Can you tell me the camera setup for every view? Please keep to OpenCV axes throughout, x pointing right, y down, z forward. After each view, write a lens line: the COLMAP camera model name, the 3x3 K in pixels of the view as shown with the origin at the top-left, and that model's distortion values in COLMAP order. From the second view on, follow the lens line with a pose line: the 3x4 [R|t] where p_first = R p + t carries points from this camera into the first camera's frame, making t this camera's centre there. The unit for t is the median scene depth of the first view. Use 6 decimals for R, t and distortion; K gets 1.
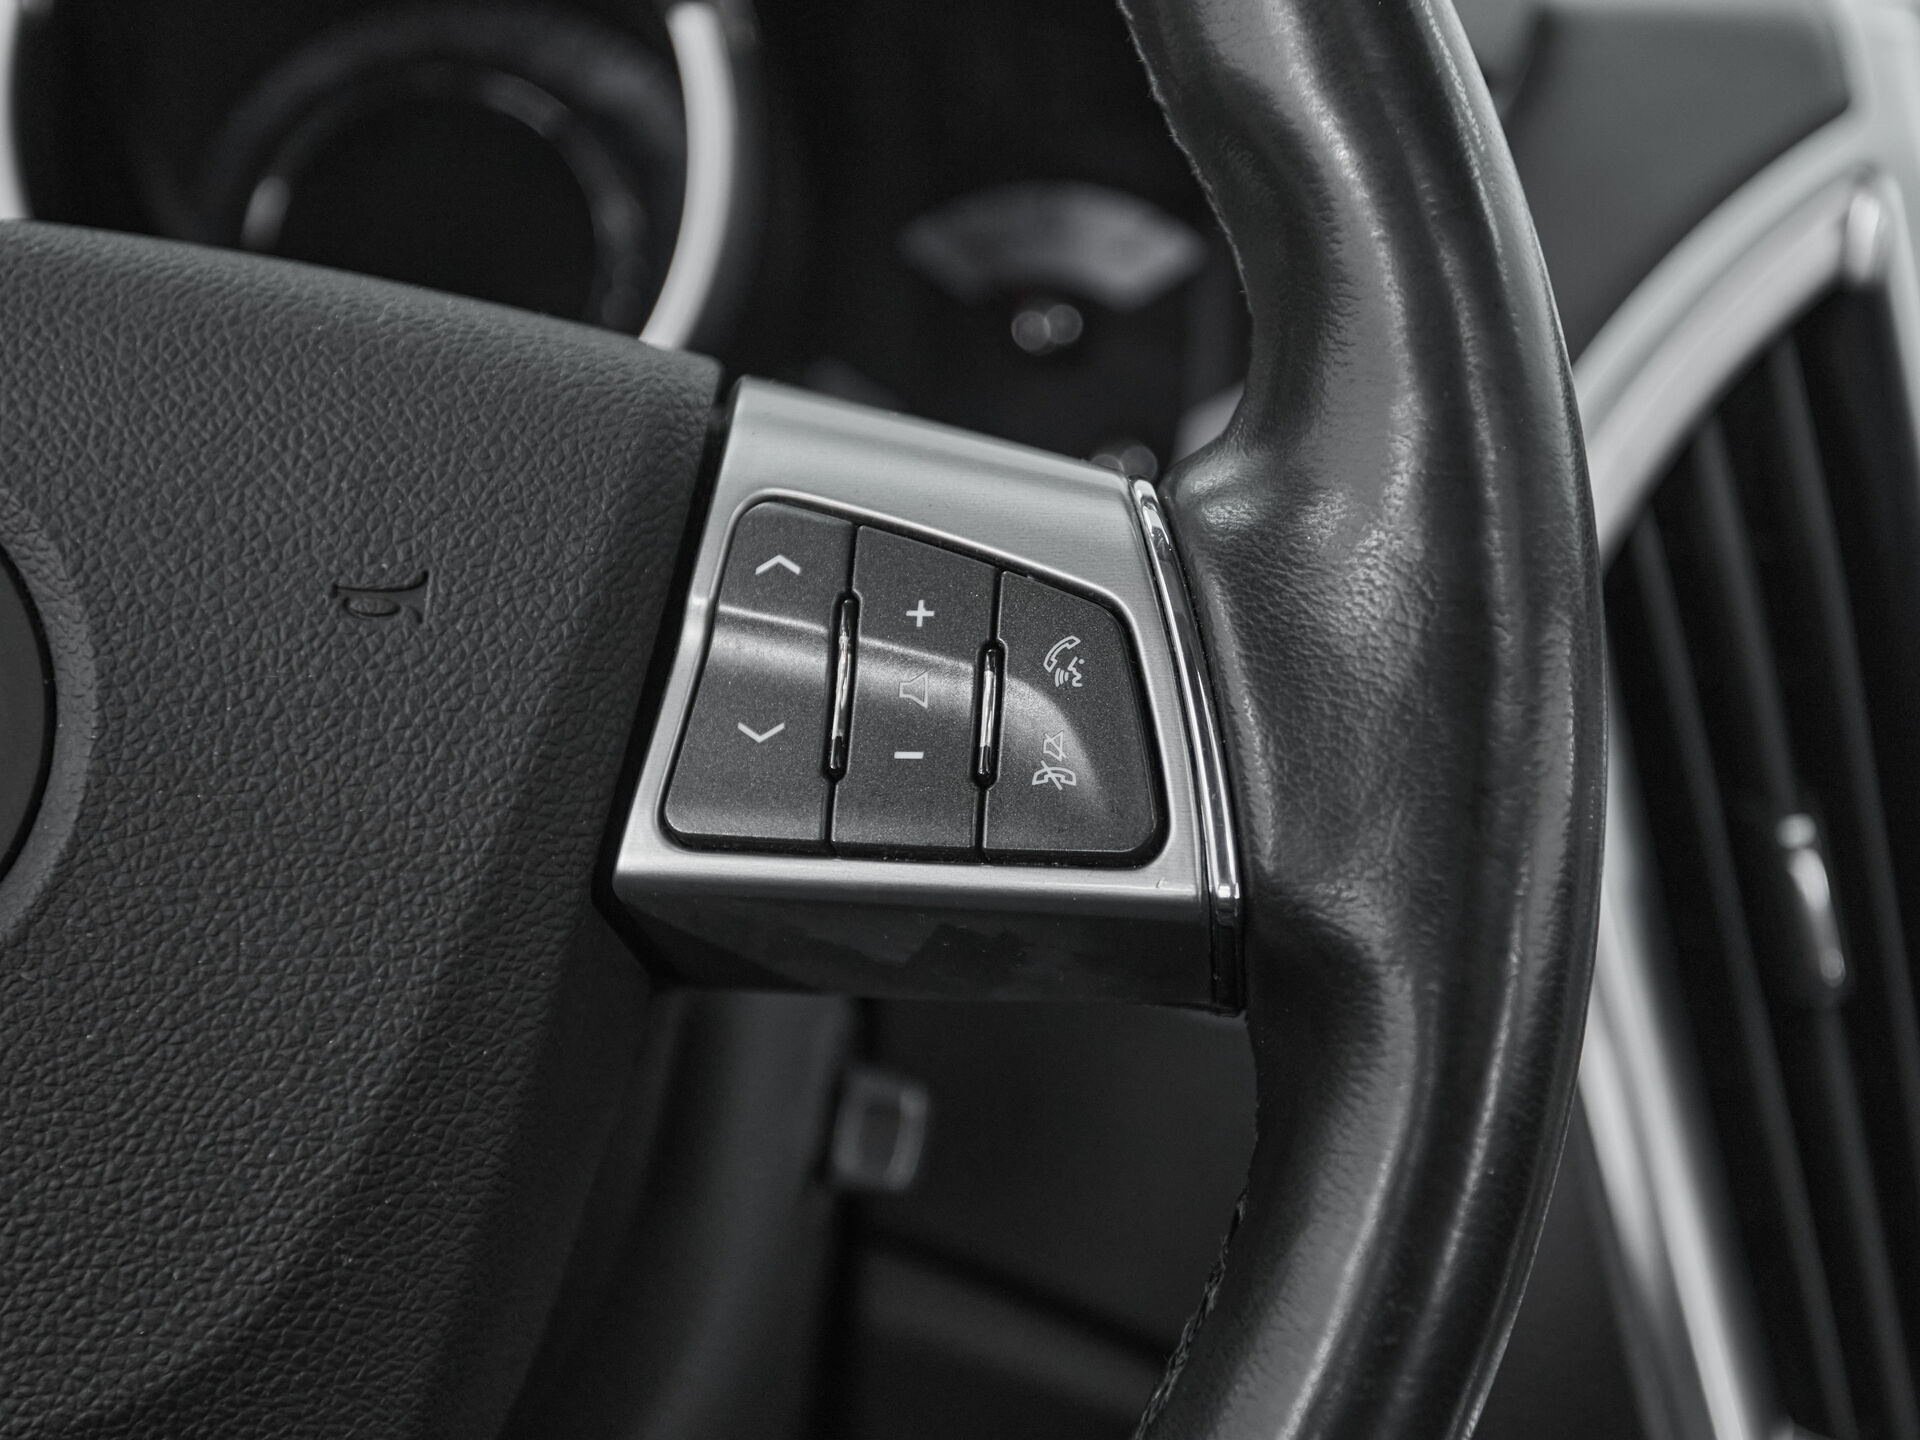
lens RADIAL K [[2944.1, 0, 967.2], [0, 2944.1, 737.7], [0, 0, 1]] dist [0.086009, 0.000000]
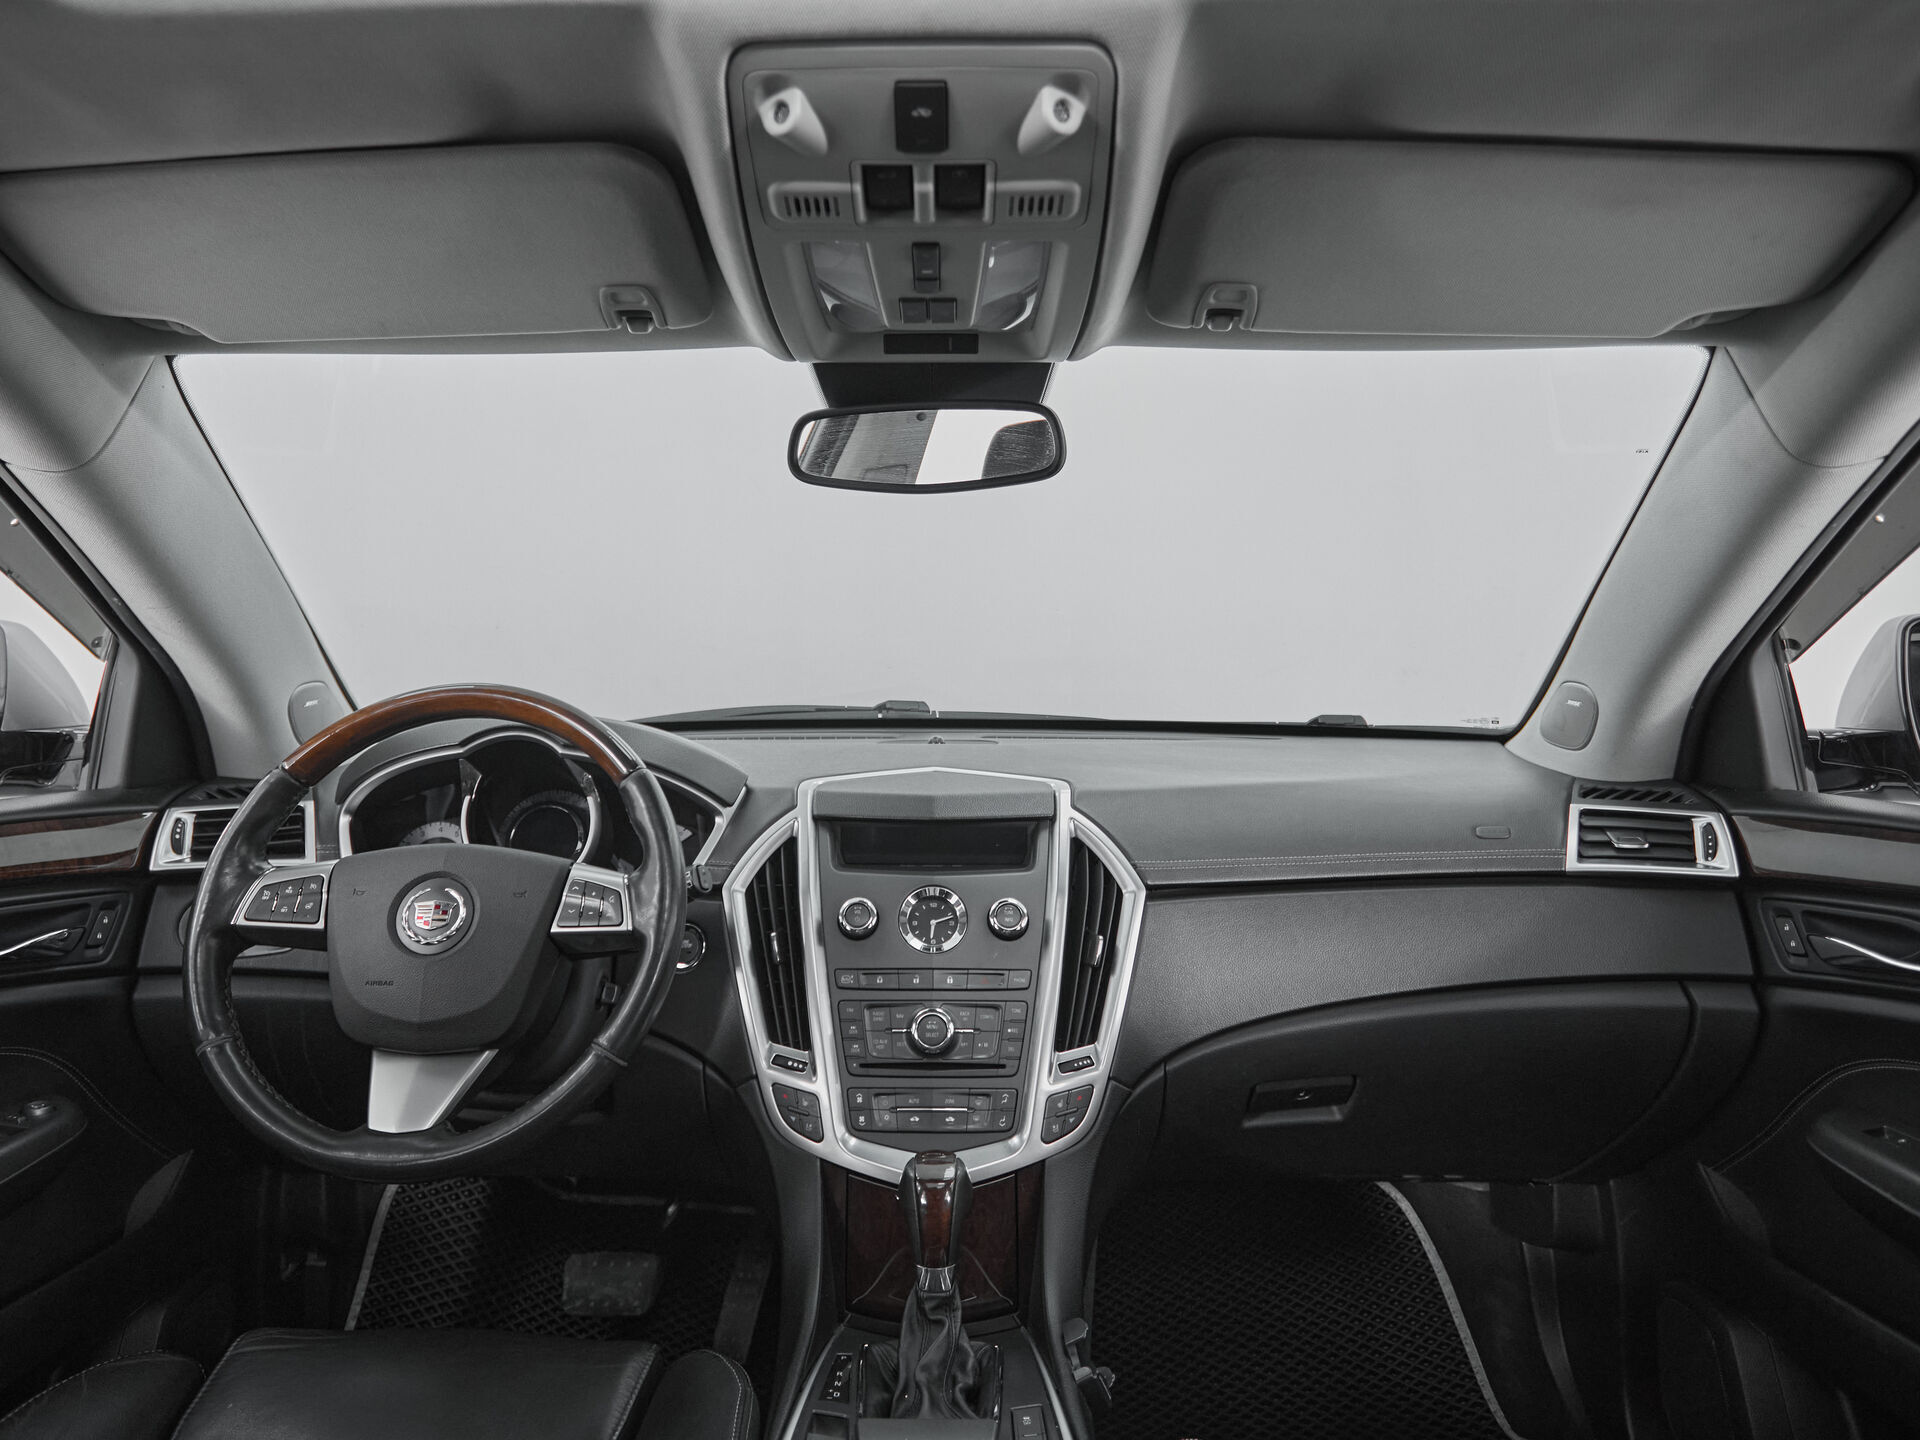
lens RADIAL K [[1195.7, 0, 927.2], [0, 1195.7, 638.2], [0, 0, 1]] dist [-0.003746, -0.002874]
pose [[0.996074, -0.016118, 0.087039, 0.569320], [0.040698, 0.956585, -0.288600, 0.244710], [-0.078609, 0.291009, 0.953485, -2.128306]]
